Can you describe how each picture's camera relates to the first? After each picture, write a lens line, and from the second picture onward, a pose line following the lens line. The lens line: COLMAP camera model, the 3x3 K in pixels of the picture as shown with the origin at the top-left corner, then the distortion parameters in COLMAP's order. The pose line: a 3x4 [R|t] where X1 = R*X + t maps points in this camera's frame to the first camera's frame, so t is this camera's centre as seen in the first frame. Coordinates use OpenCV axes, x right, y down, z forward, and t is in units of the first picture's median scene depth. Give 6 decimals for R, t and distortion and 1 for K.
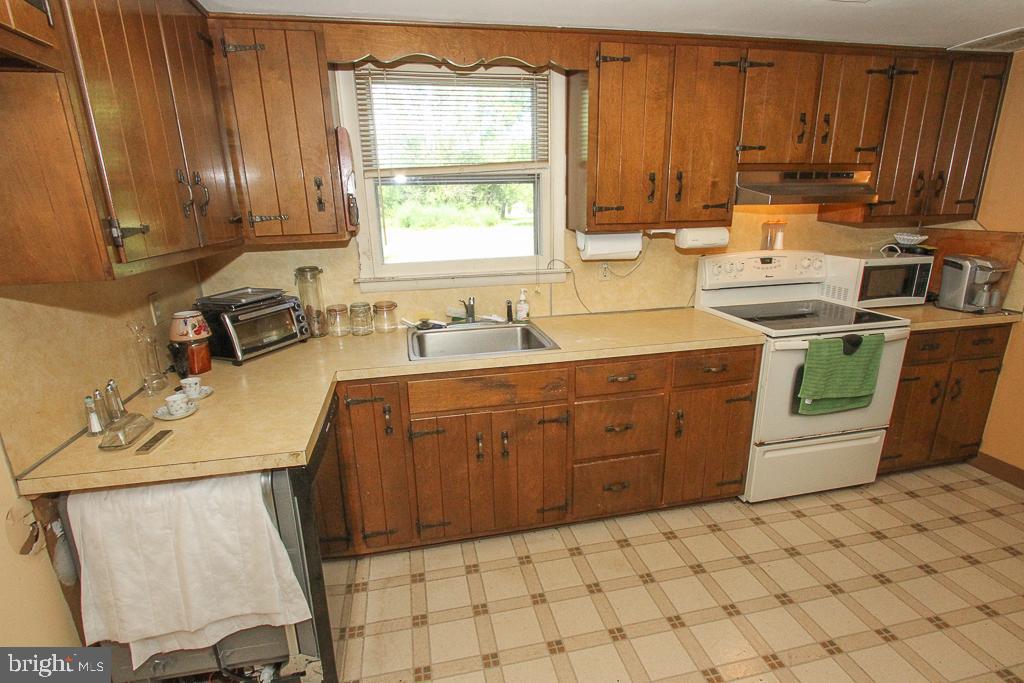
lens RADIAL K [[480.2, 0, 513.0], [0, 480.2, 346.0], [0, 0, 1]] dist [0.000428, -0.000134]
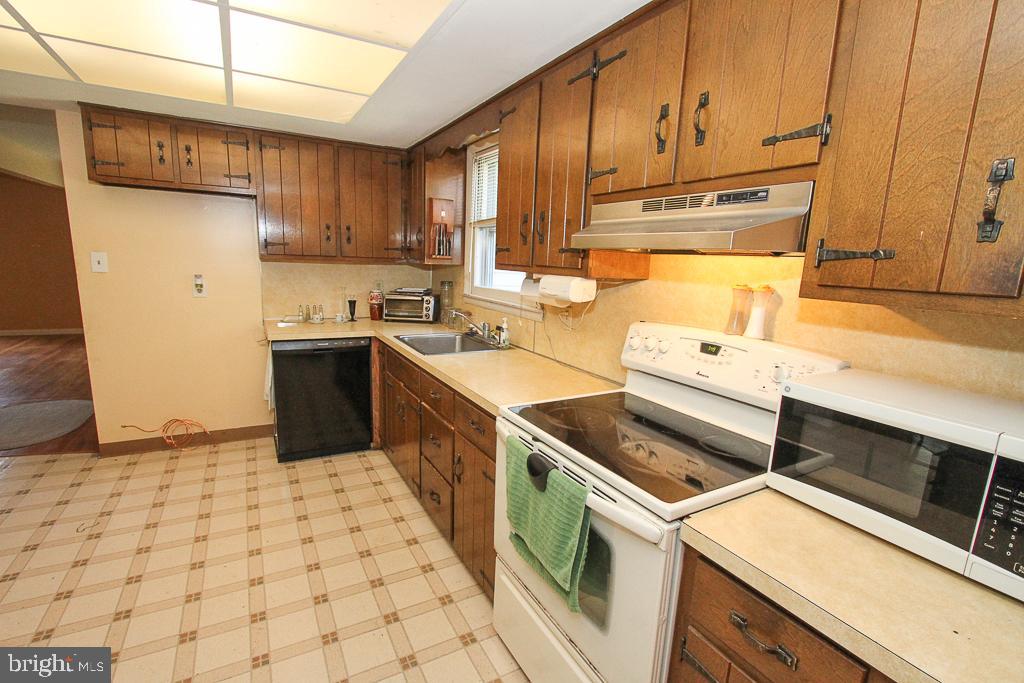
lens RADIAL K [[480.2, 0, 513.0], [0, 480.2, 346.0], [0, 0, 1]] dist [0.000428, -0.000134]
pose [[0.284091, 0.207724, -0.936025, 1.180066], [-0.303469, 0.945540, 0.117731, -0.208207], [0.909505, 0.250608, 0.331657, 0.697297]]
